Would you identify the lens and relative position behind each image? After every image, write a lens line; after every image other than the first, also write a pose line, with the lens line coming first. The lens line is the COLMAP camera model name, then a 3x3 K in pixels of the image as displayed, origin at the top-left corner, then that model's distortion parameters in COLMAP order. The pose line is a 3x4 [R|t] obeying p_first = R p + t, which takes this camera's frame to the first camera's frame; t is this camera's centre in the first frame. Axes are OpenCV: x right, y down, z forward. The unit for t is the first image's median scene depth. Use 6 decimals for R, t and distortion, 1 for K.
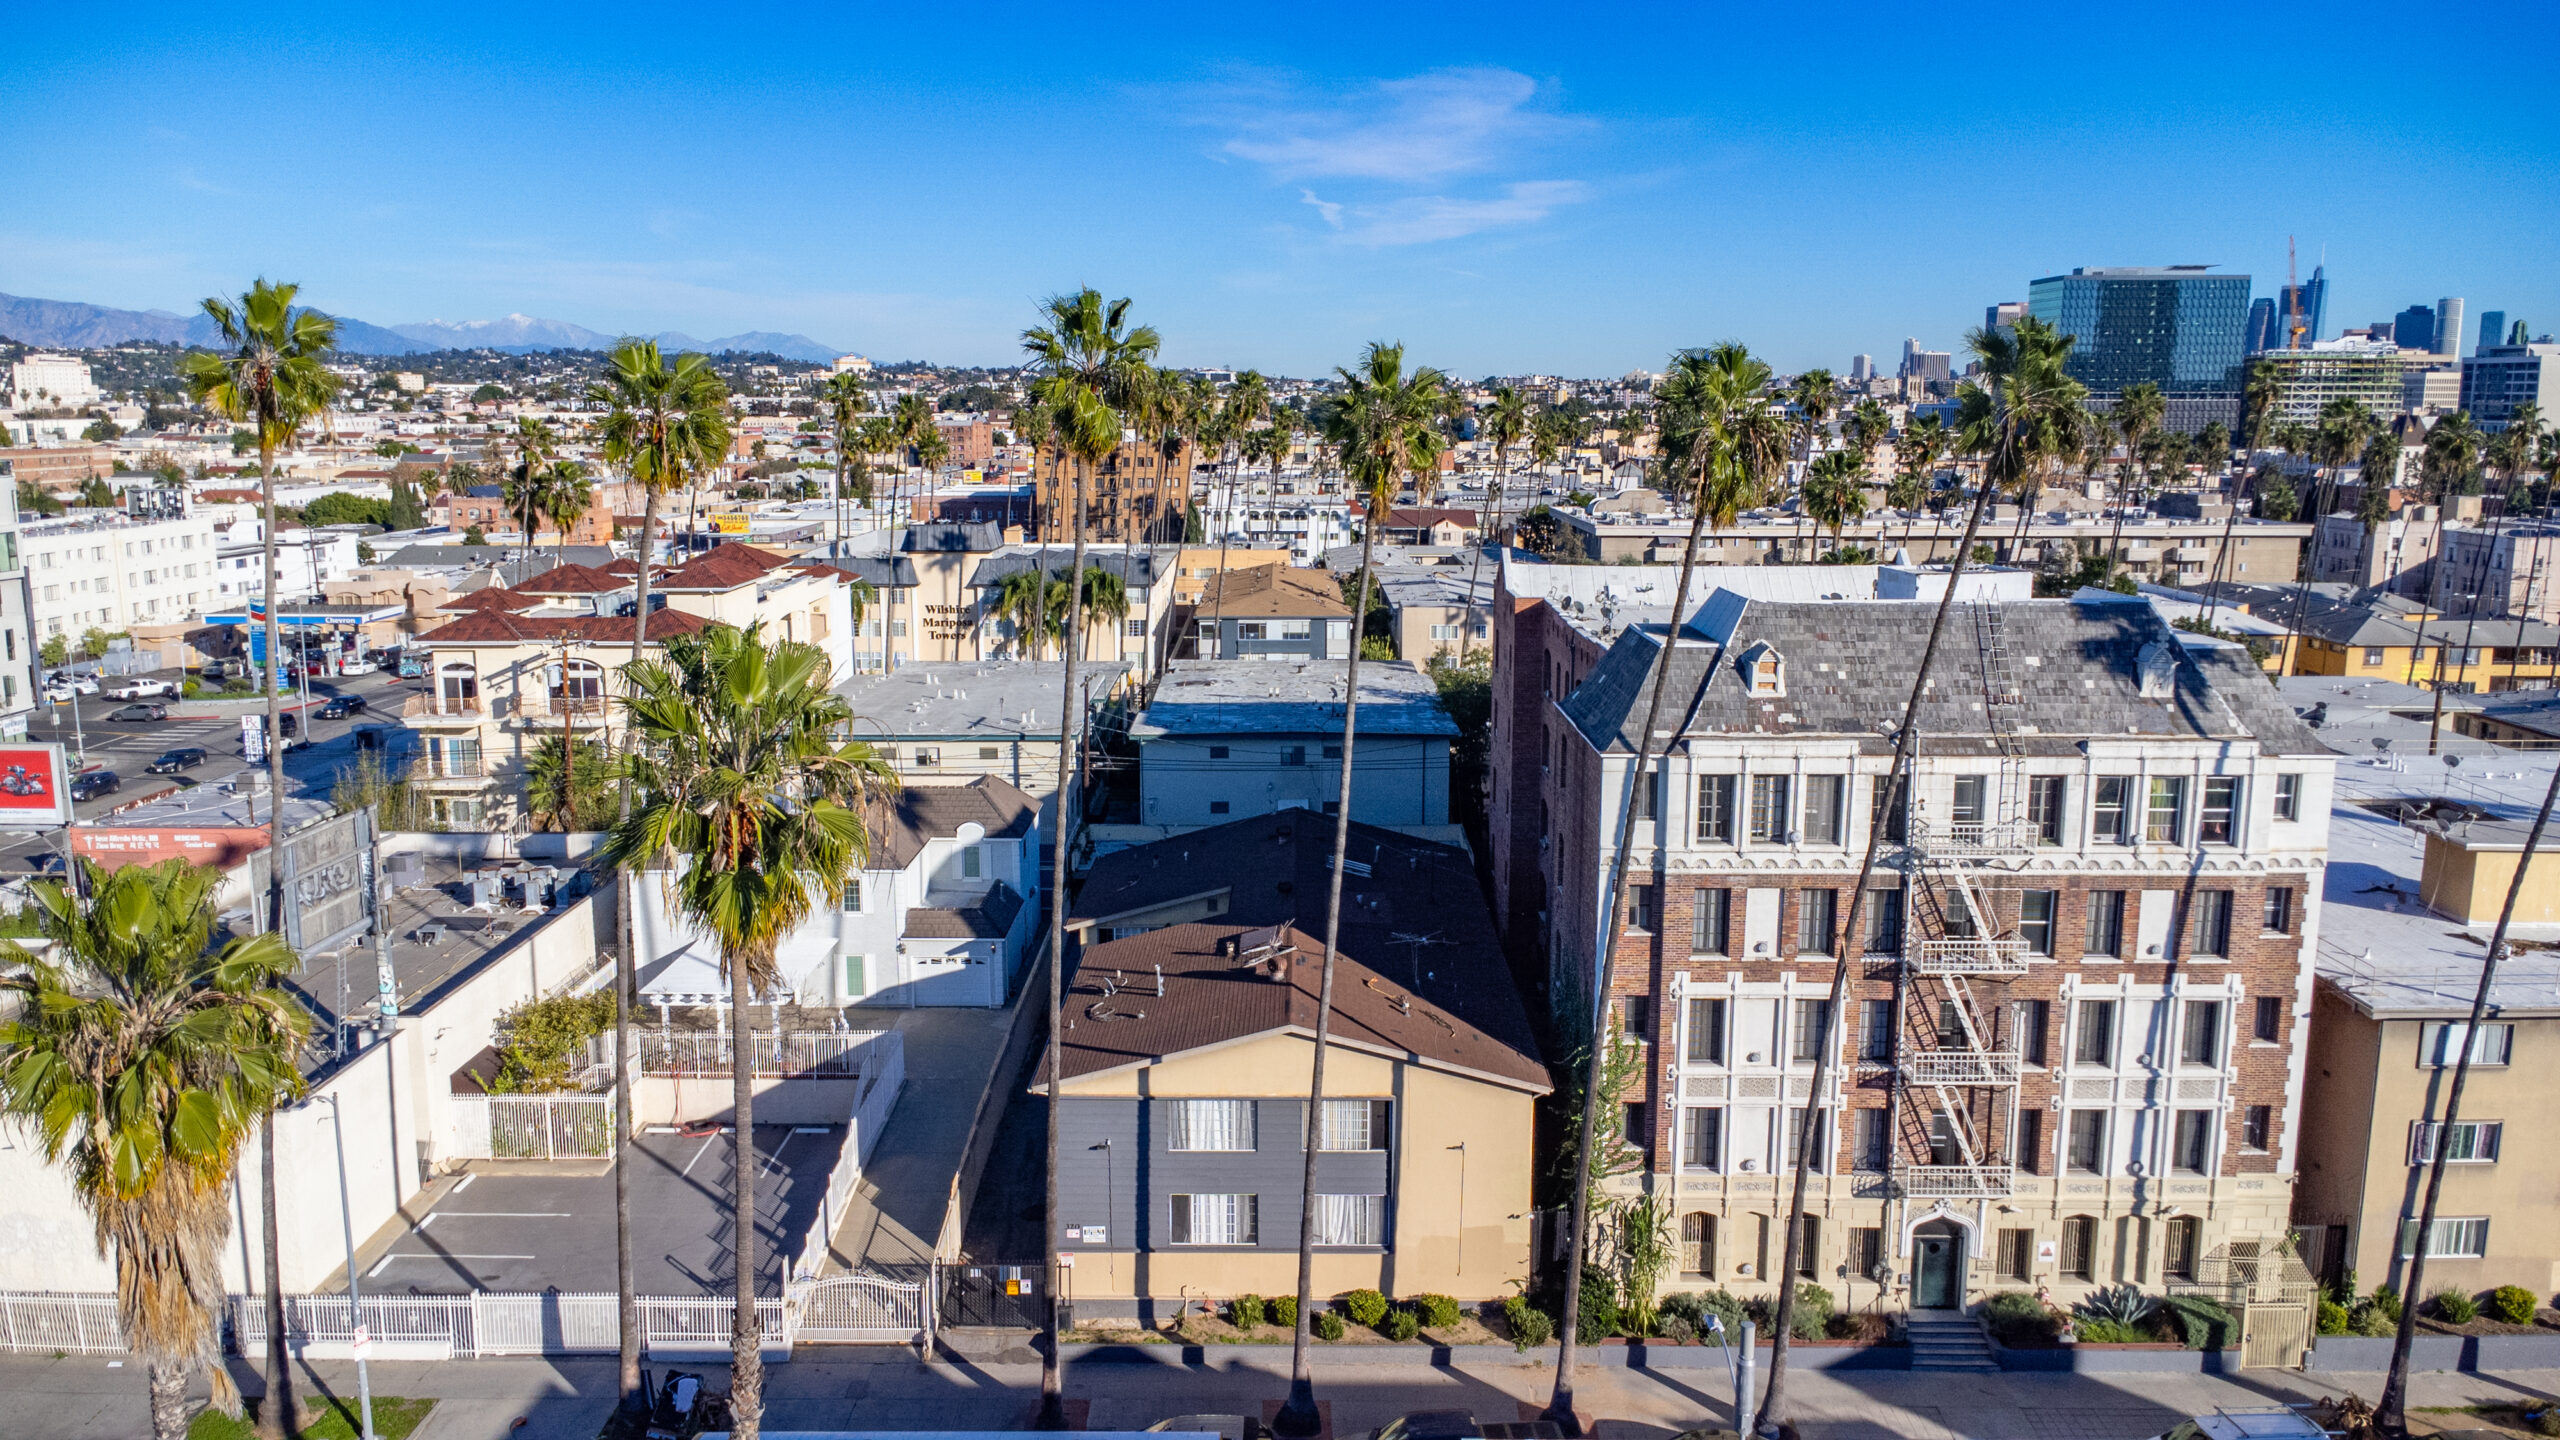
lens RADIAL K [[1850.8, 0, 1296.3], [0, 1850.8, 720.7], [0, 0, 1]] dist [0.021426, -0.021361]
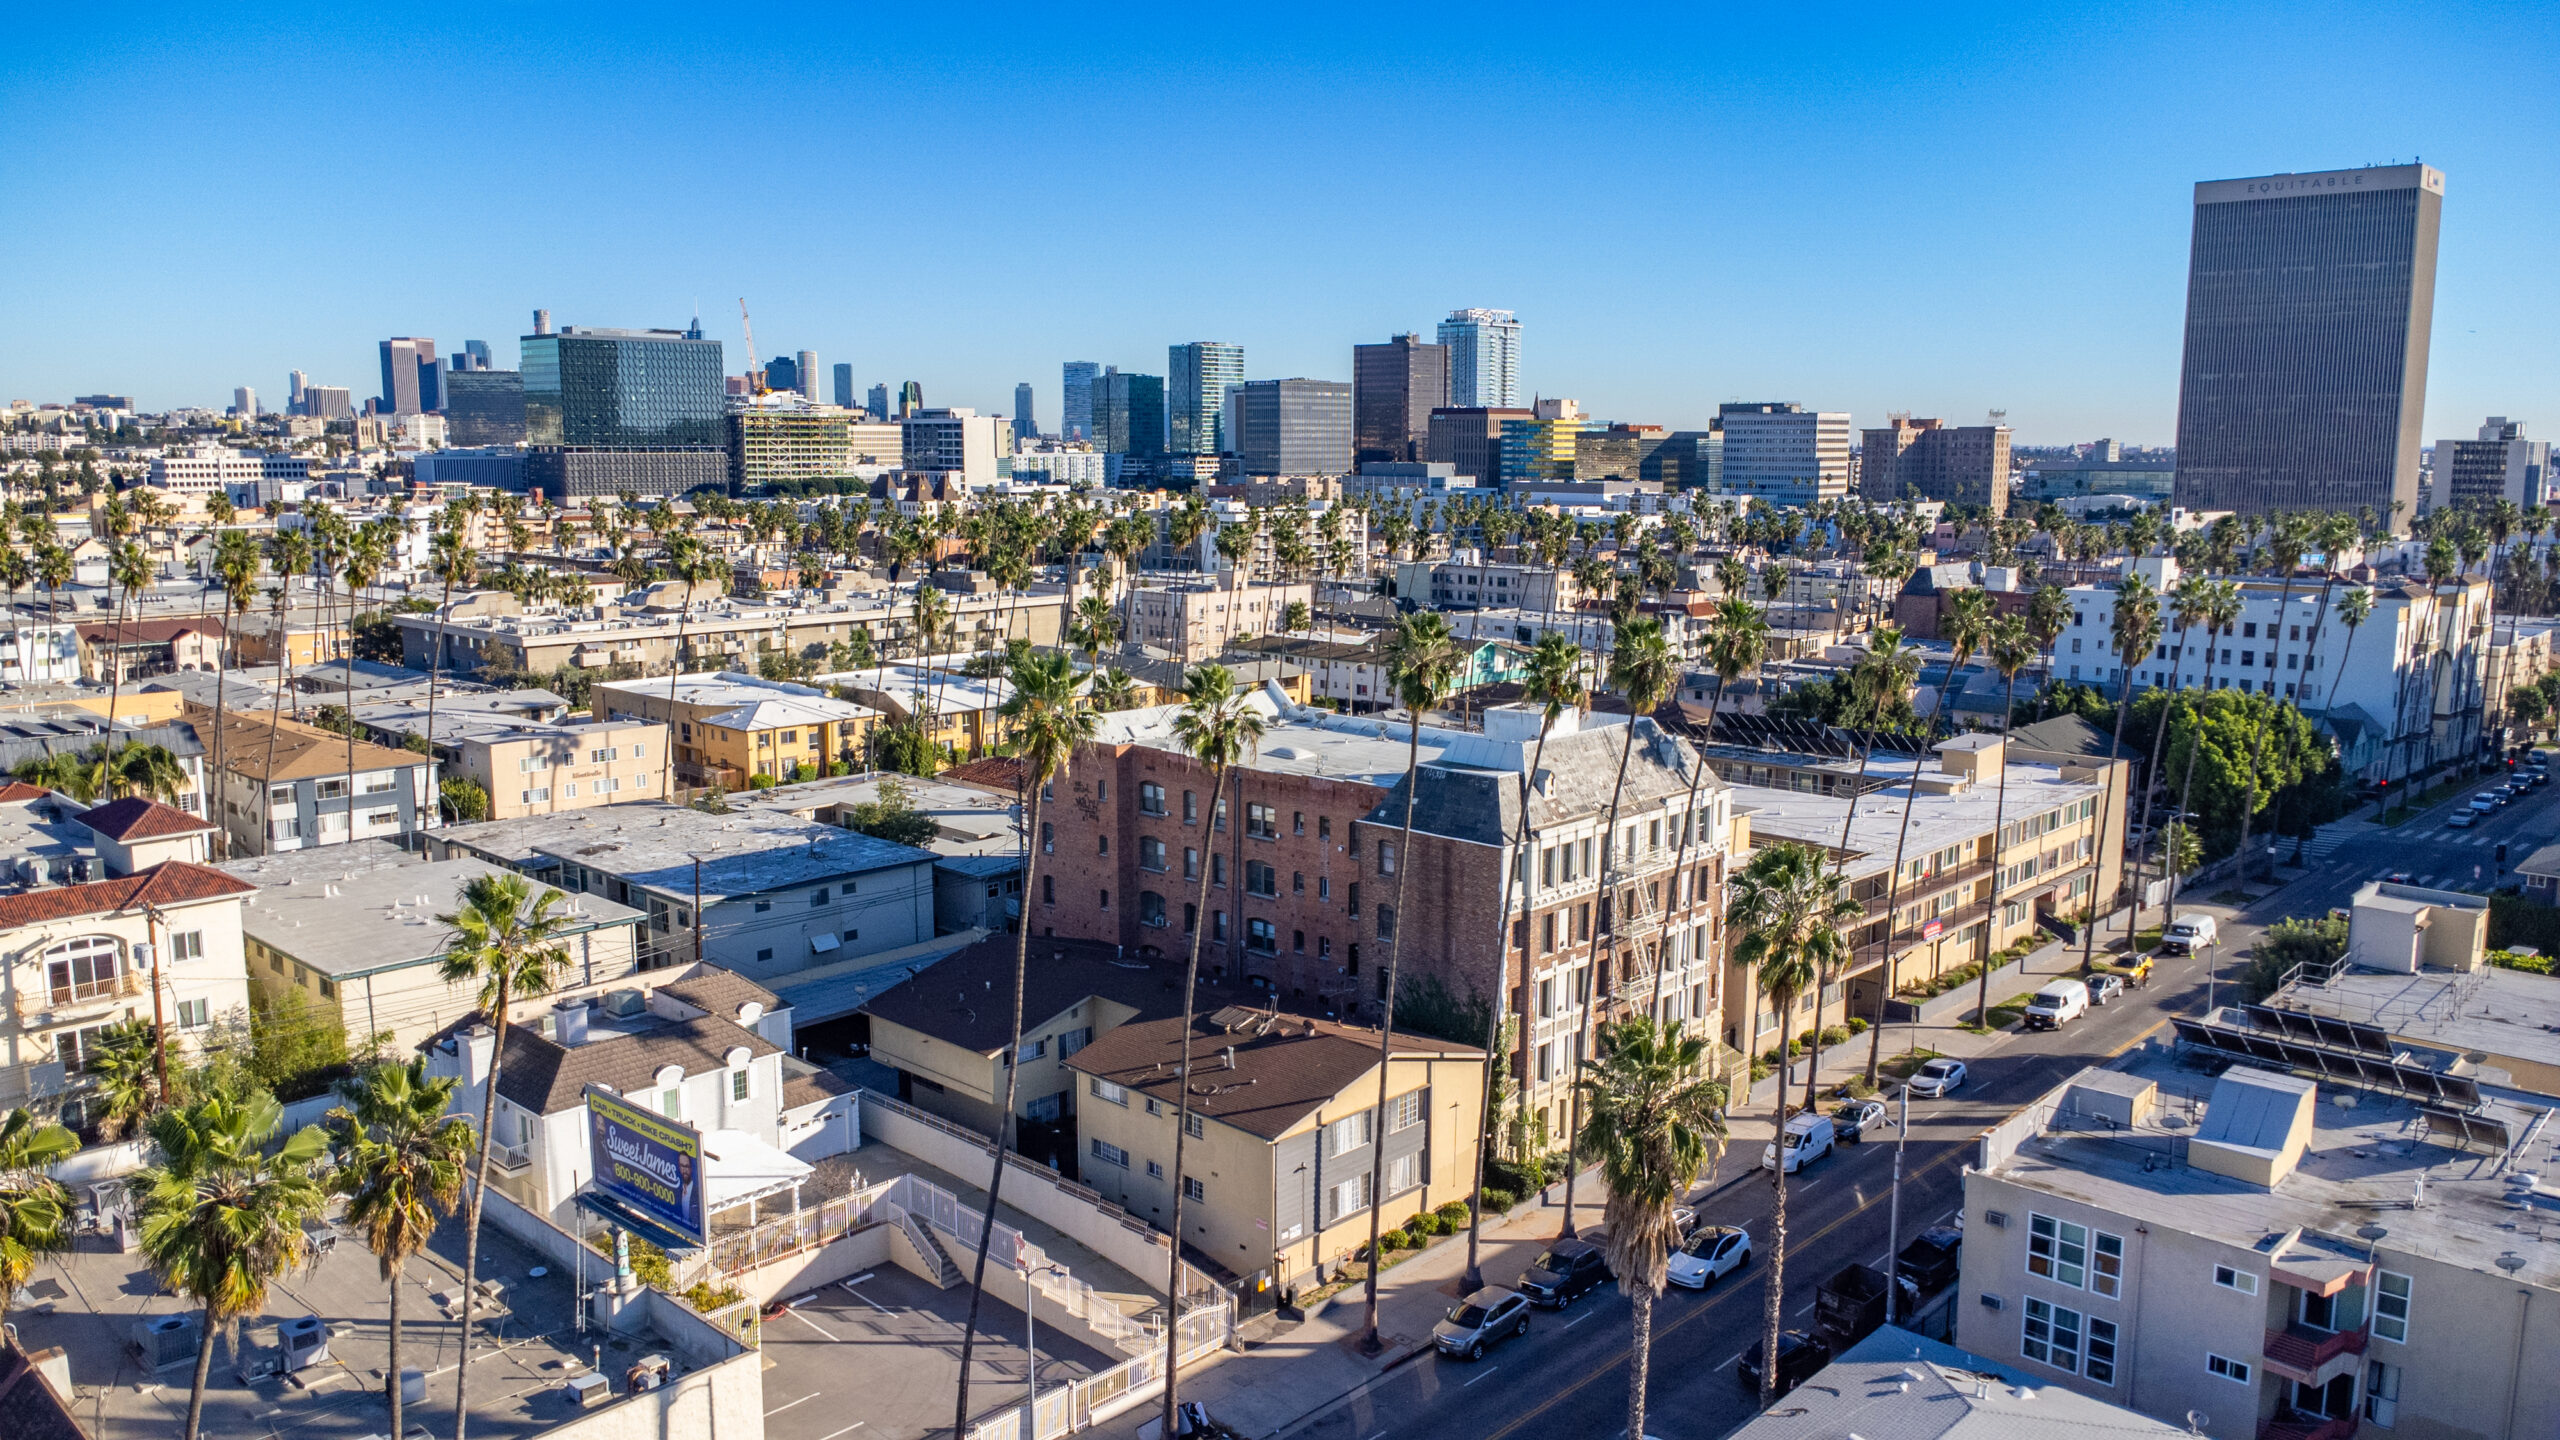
lens RADIAL K [[1850.8, 0, 1297.8], [0, 1850.8, 746.6], [0, 0, 1]] dist [0.021426, -0.021361]
pose [[0.688016, -0.120569, 0.715610, -1.105300], [0.123367, 0.991181, 0.048388, -0.169097], [-0.715133, 0.054991, 0.696822, -0.030112]]
